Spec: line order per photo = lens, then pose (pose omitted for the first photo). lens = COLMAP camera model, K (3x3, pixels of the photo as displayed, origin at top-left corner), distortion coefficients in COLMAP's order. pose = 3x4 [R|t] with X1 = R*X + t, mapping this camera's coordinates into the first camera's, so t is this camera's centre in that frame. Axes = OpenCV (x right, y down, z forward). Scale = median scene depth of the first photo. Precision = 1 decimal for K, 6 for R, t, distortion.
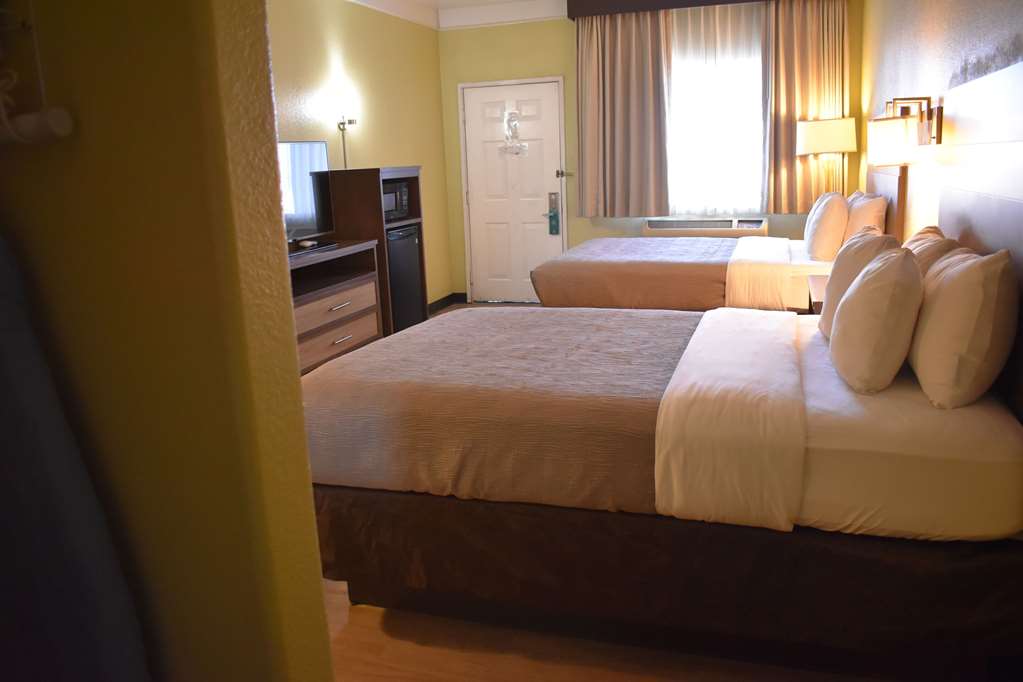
lens RADIAL K [[810.6, 0, 518.2], [0, 810.6, 339.5], [0, 0, 1]] dist [-0.093443, 0.012630]
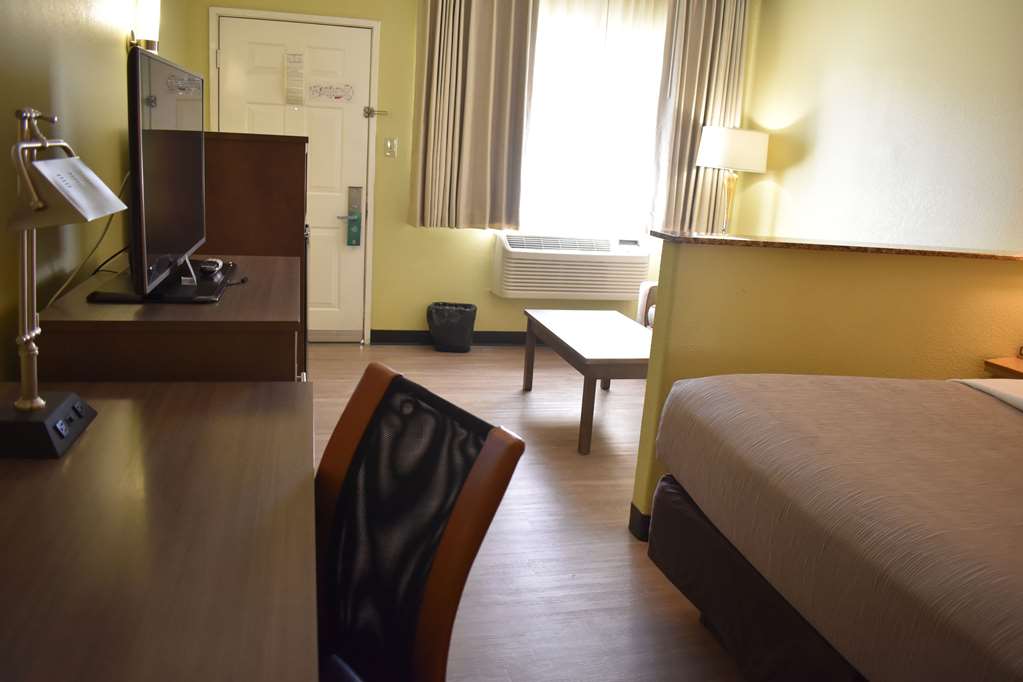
lens RADIAL K [[810.6, 0, 518.2], [0, 810.6, 339.5], [0, 0, 1]] dist [-0.093443, 0.012630]
pose [[0.842856, -0.027835, 0.537419, -0.304878], [0.017660, 0.999554, 0.024074, -0.089950], [-0.537850, -0.010800, 0.842972, 0.472726]]
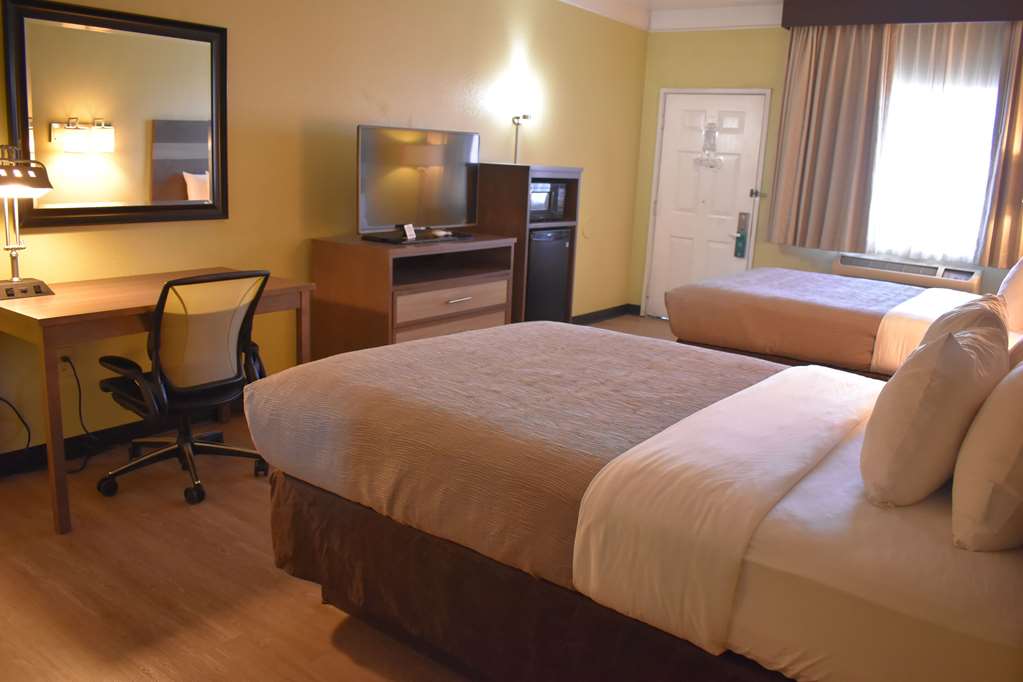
lens RADIAL K [[810.6, 0, 518.2], [0, 810.6, 339.5], [0, 0, 1]] dist [-0.093443, 0.012630]
pose [[0.944489, 0.156729, -0.288750, 0.123581], [-0.157635, 0.987289, 0.020268, -0.021639], [0.288256, 0.026374, 0.957190, 0.062277]]
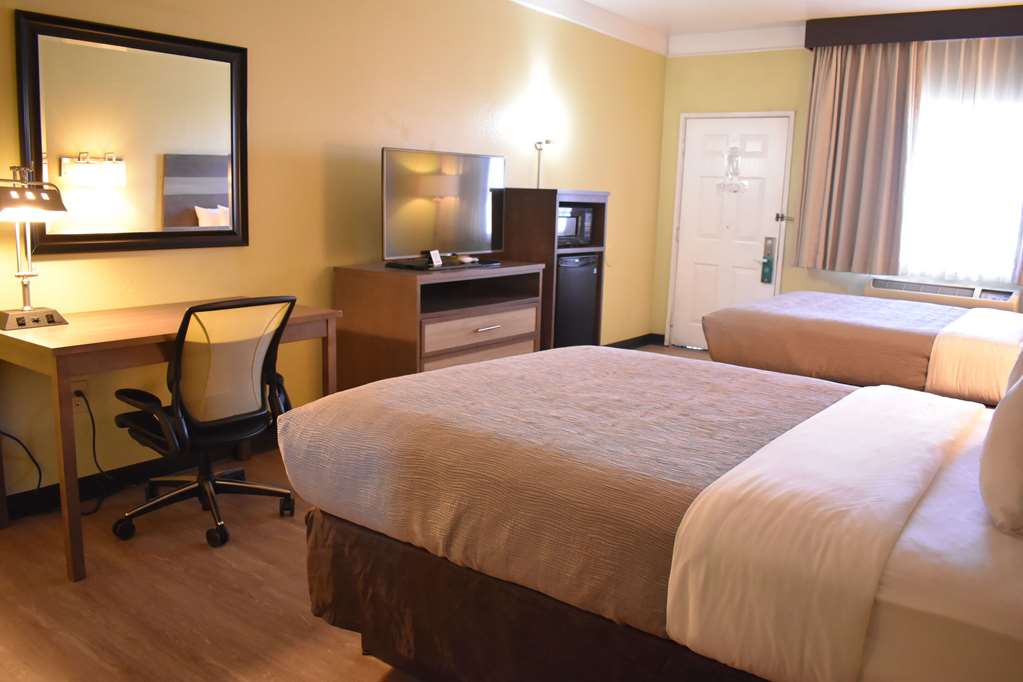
lens RADIAL K [[810.6, 0, 518.2], [0, 810.6, 339.5], [0, 0, 1]] dist [-0.093443, 0.012630]
pose [[0.944782, 0.127786, -0.301758, 0.088446], [-0.141492, 0.989651, -0.023912, -0.008980], [0.295579, 0.065288, 0.953085, 0.090456]]
